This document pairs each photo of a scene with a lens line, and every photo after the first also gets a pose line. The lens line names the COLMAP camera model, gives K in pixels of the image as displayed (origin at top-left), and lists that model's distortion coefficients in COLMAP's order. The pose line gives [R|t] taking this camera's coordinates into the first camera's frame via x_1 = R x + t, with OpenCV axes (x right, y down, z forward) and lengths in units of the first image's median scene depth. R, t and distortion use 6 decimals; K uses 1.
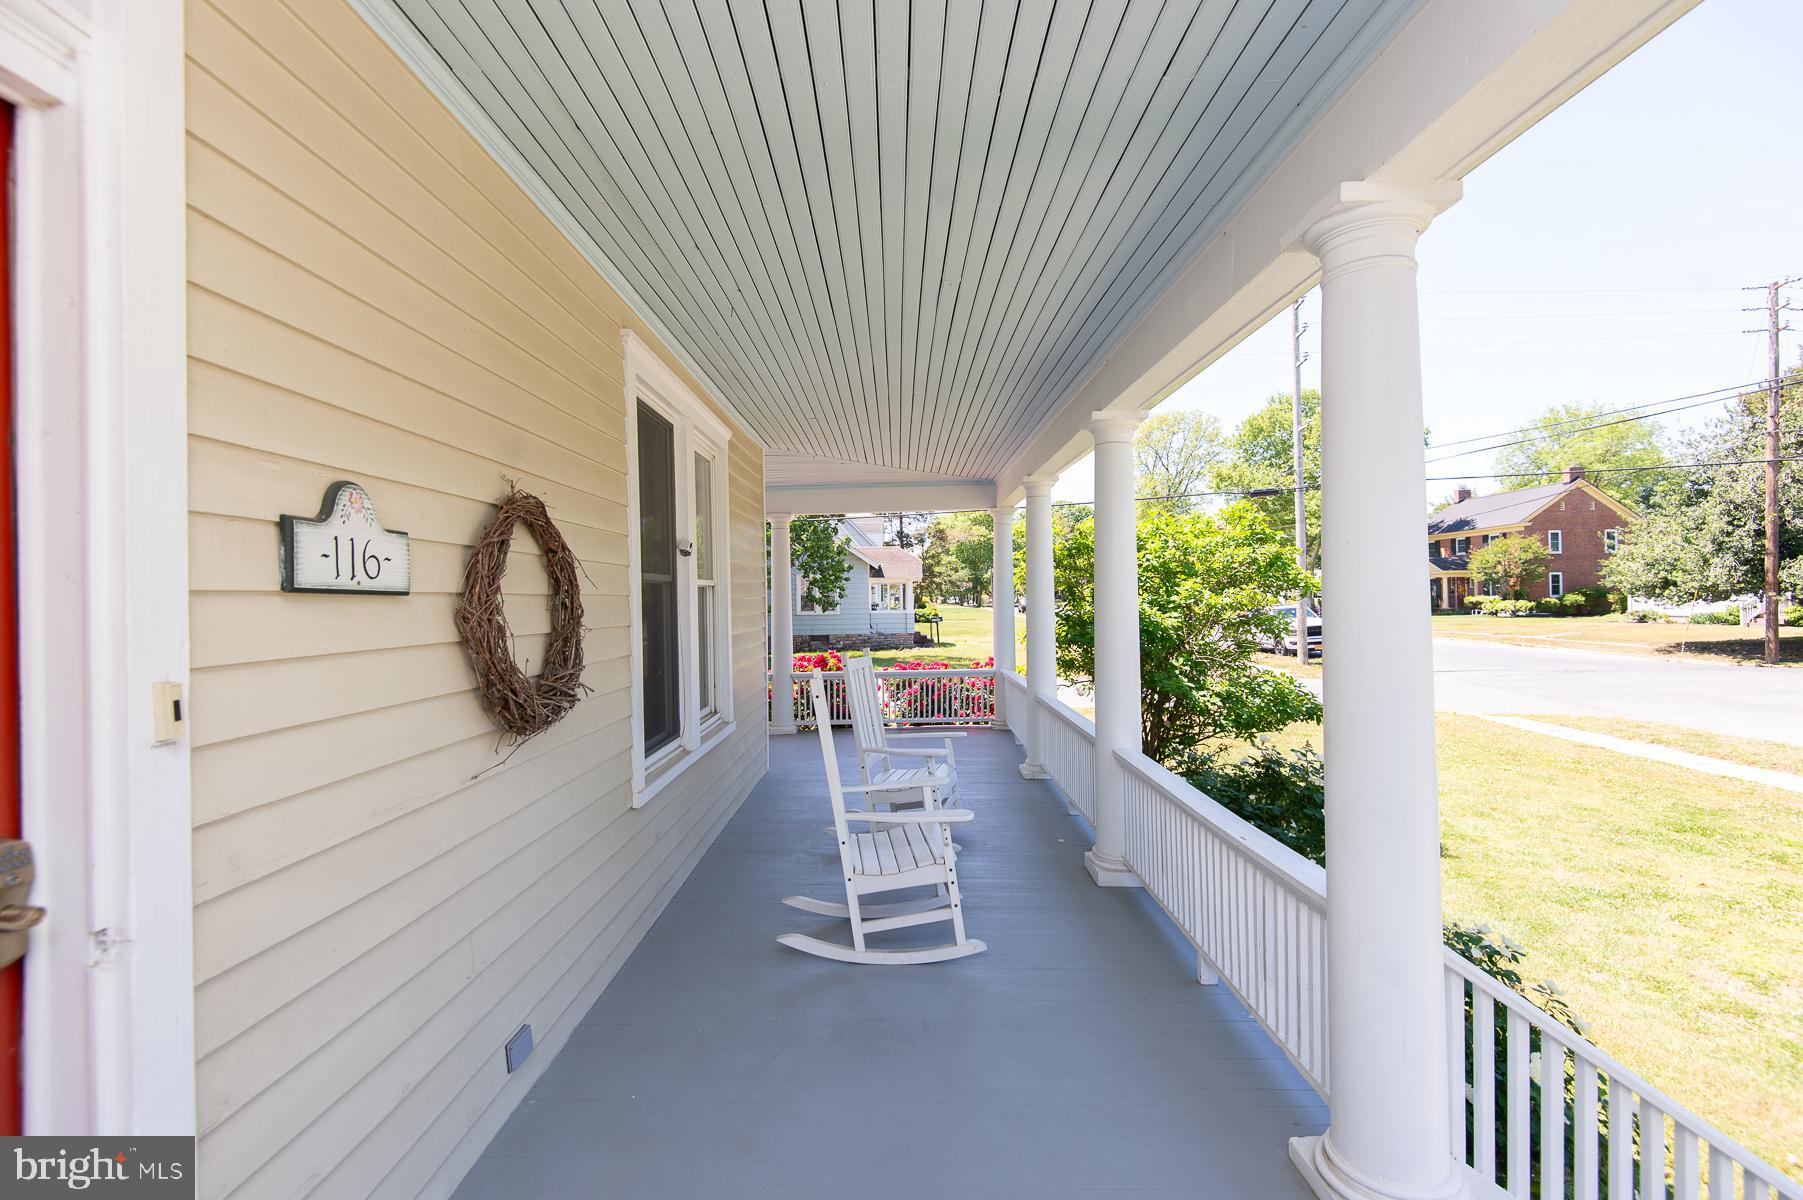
lens RADIAL K [[814.6, 0, 900.8], [0, 814.6, 592.4], [0, 0, 1]] dist [0.019963, -0.018842]
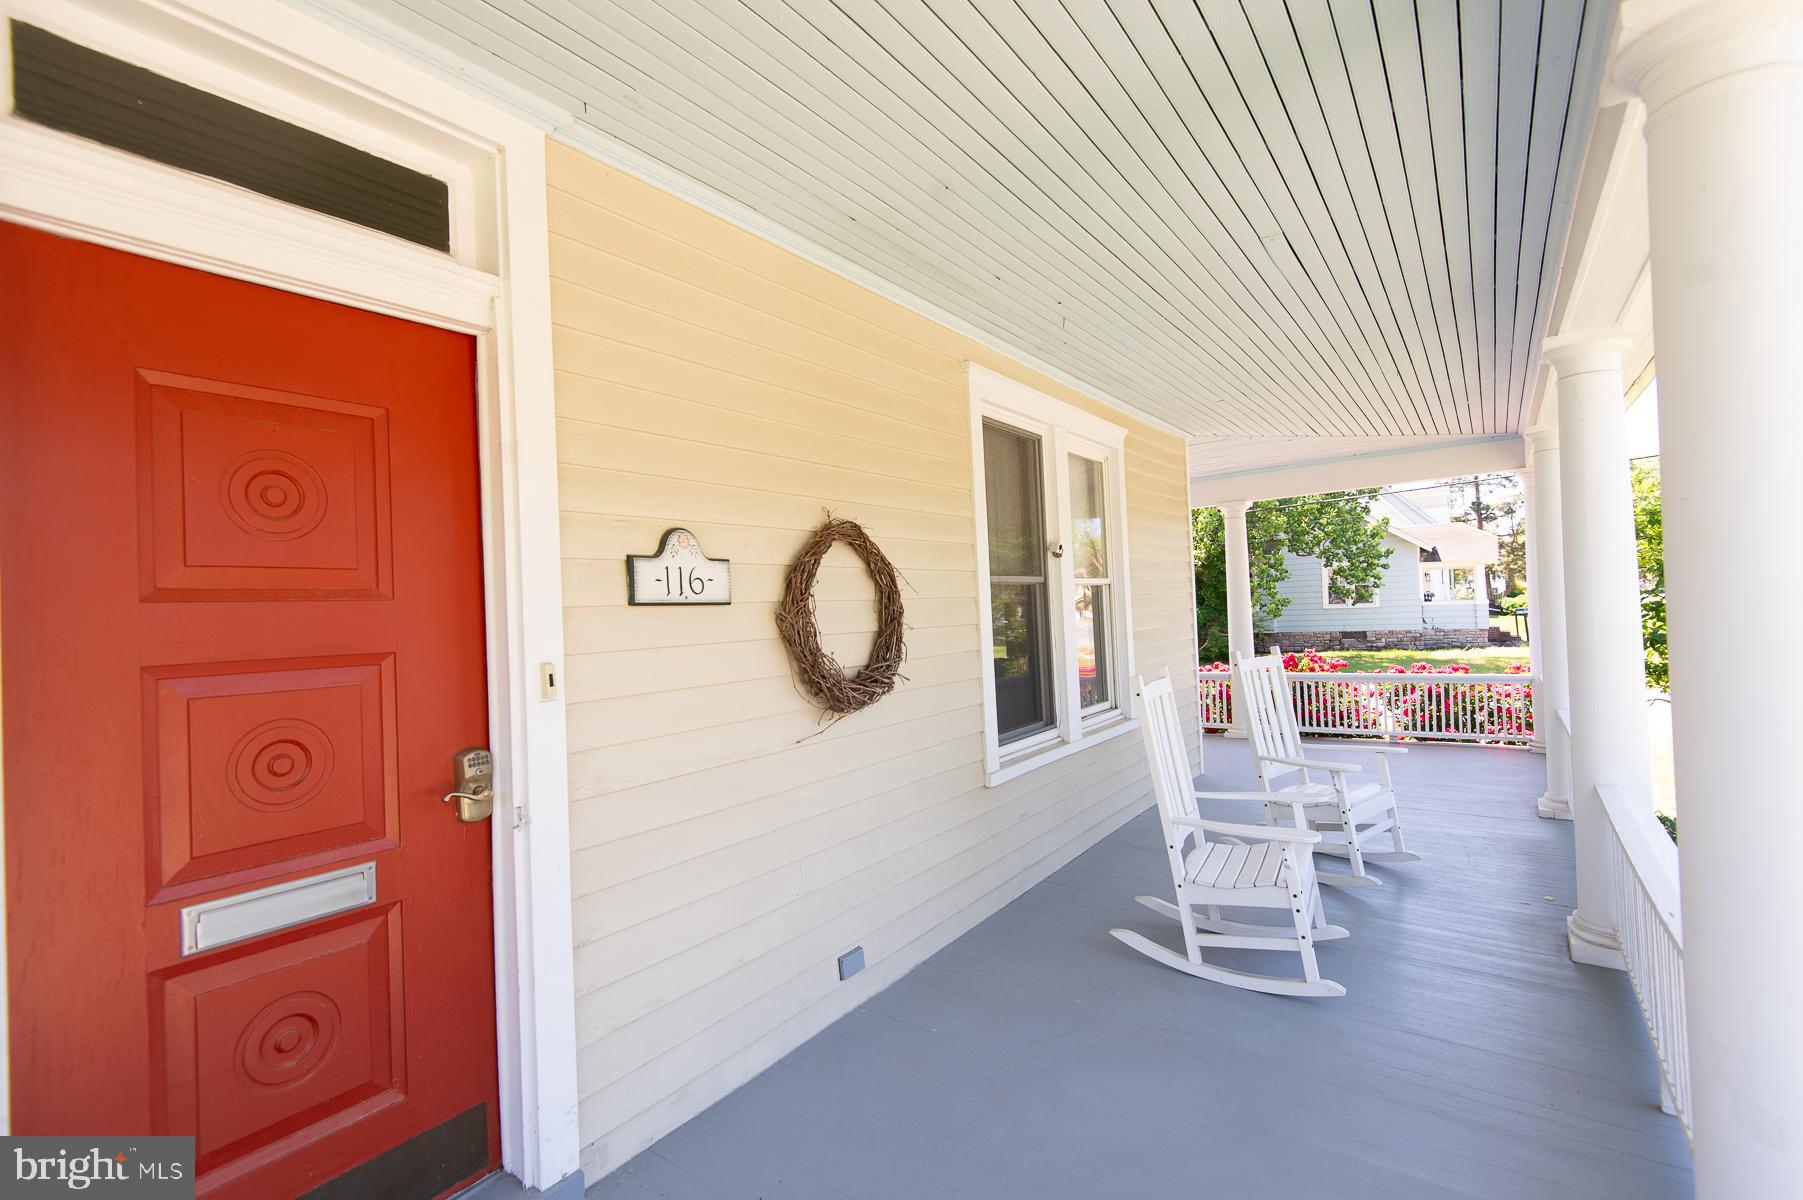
lens RADIAL K [[823.7, 0, 904.6], [0, 823.7, 598.4], [0, 0, 1]] dist [0.032916, -0.018918]
pose [[0.815583, -0.026742, -0.578021, 0.221746], [0.033542, 0.999437, 0.001089, 0.000430], [0.577666, -0.020276, 0.816021, 0.017340]]
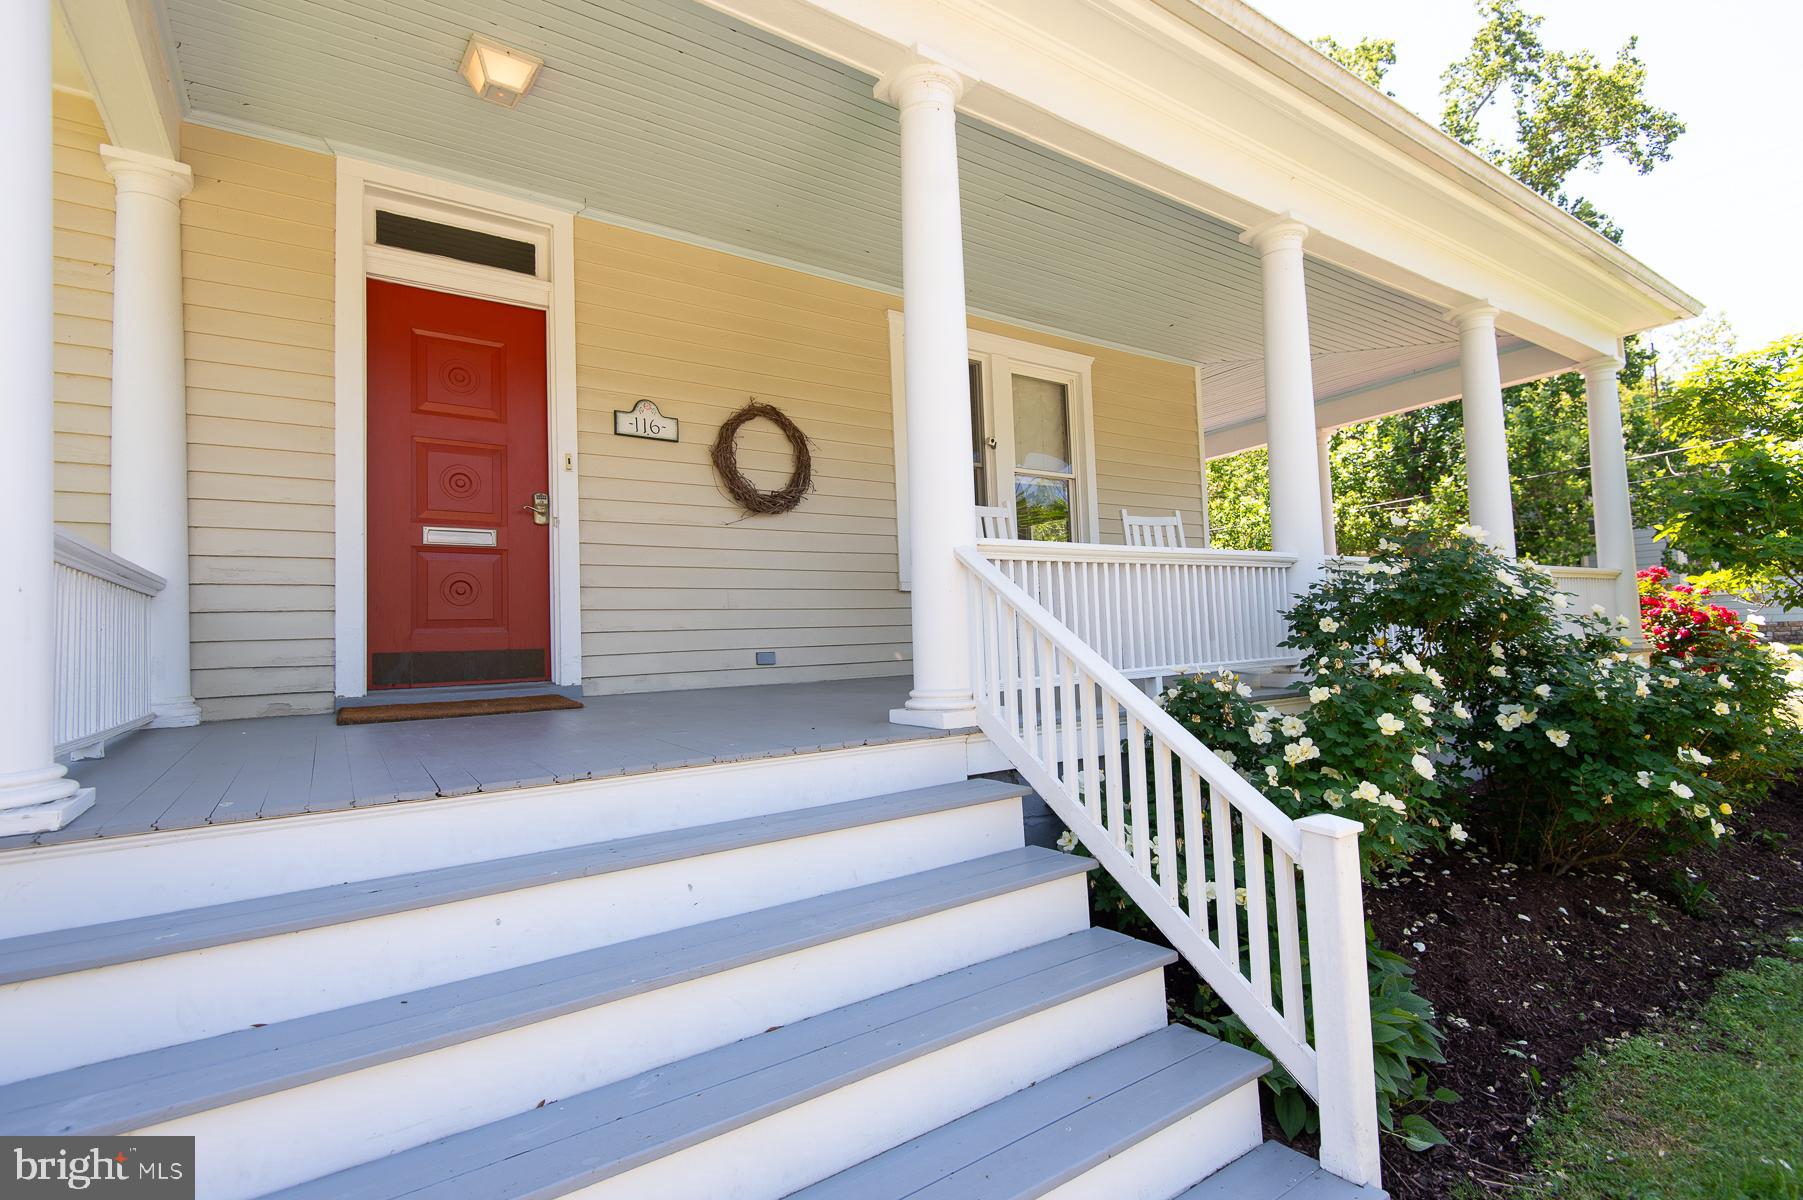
lens RADIAL K [[823.7, 0, 904.6], [0, 823.7, 598.4], [0, 0, 1]] dist [0.032916, -0.018918]
pose [[0.559530, -0.048654, -0.827381, 0.988511], [0.033840, 0.998784, -0.035848, 0.312635], [0.828119, -0.007941, 0.560497, 0.056099]]
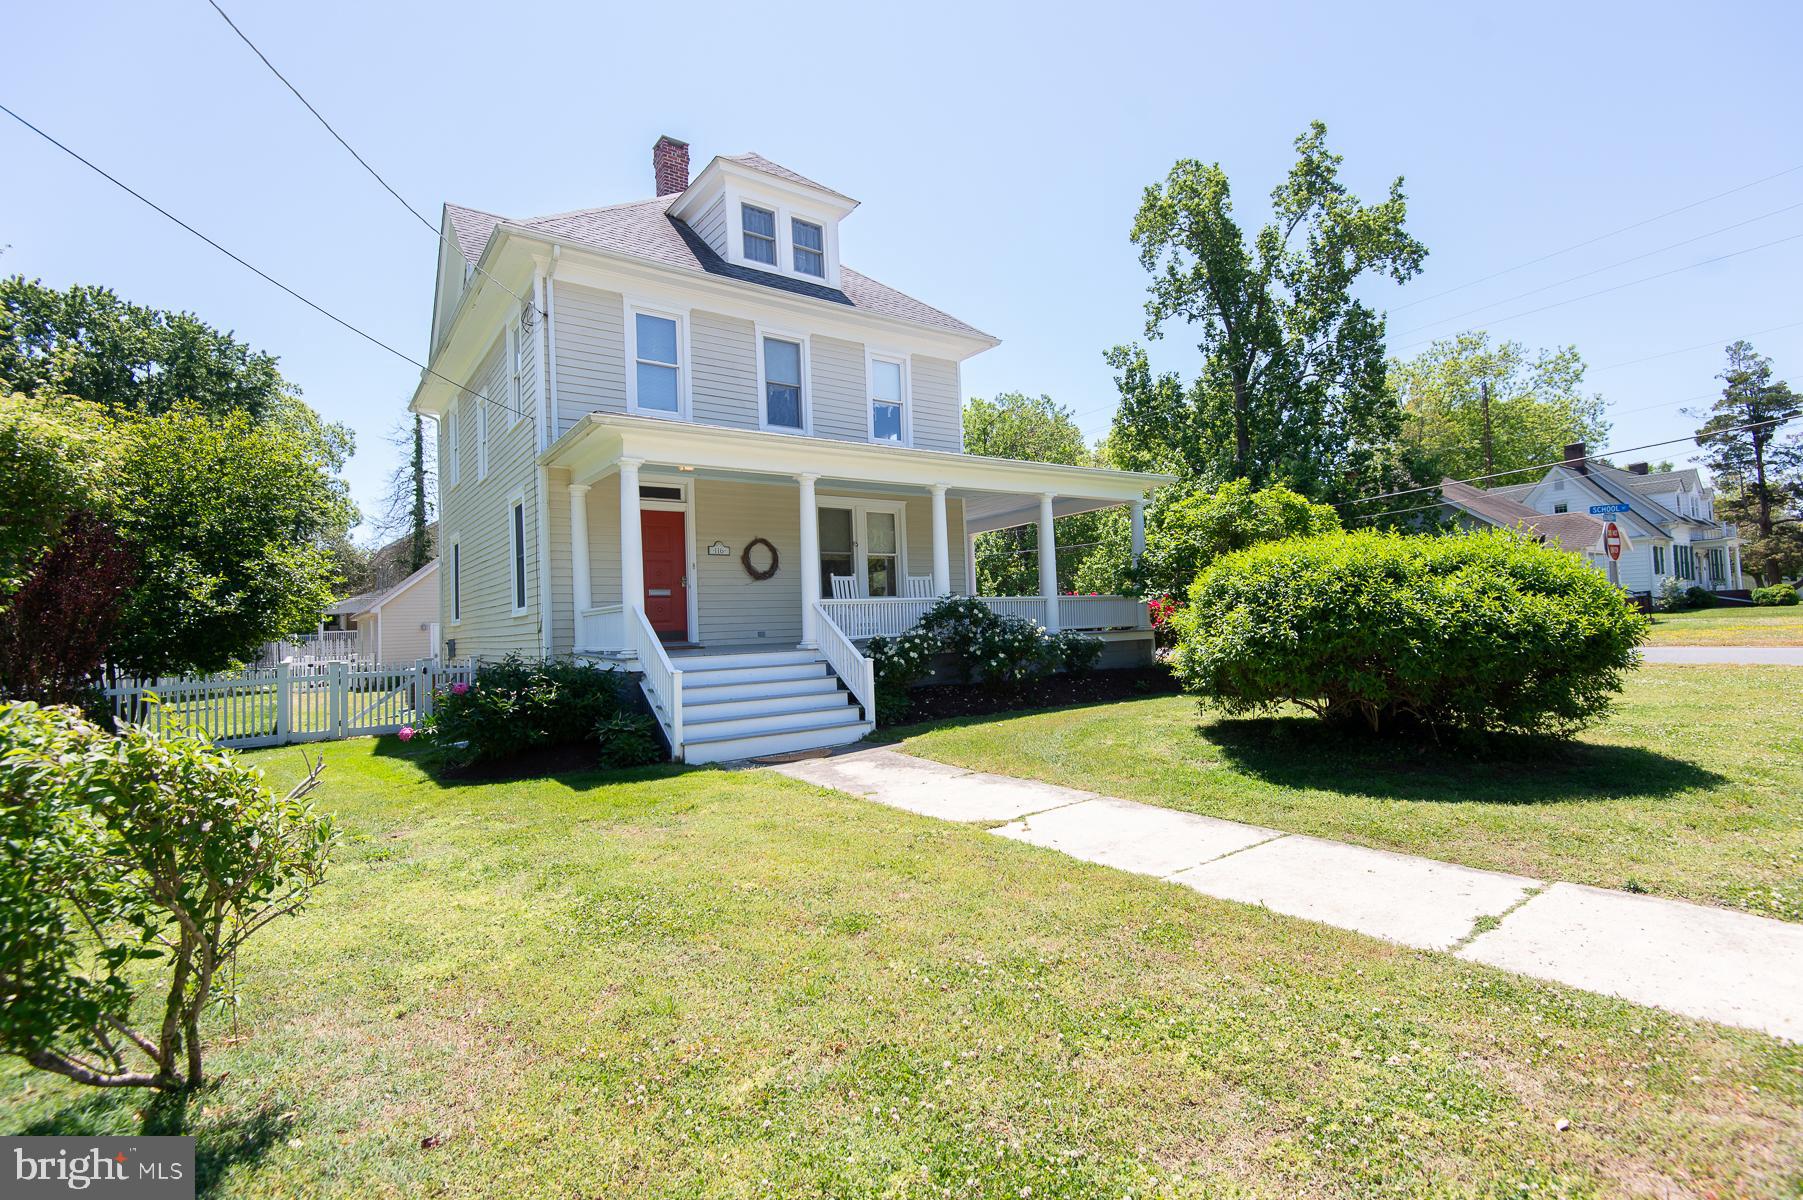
lens RADIAL K [[831.5, 0, 897.3], [0, 831.5, 599.4], [0, 0, 1]] dist [0.030251, -0.019250]
pose [[0.568381, -0.037007, -0.821933, 3.141269], [0.035271, 0.999166, -0.020596, 0.298573], [0.822009, -0.017284, 0.569212, -0.990122]]
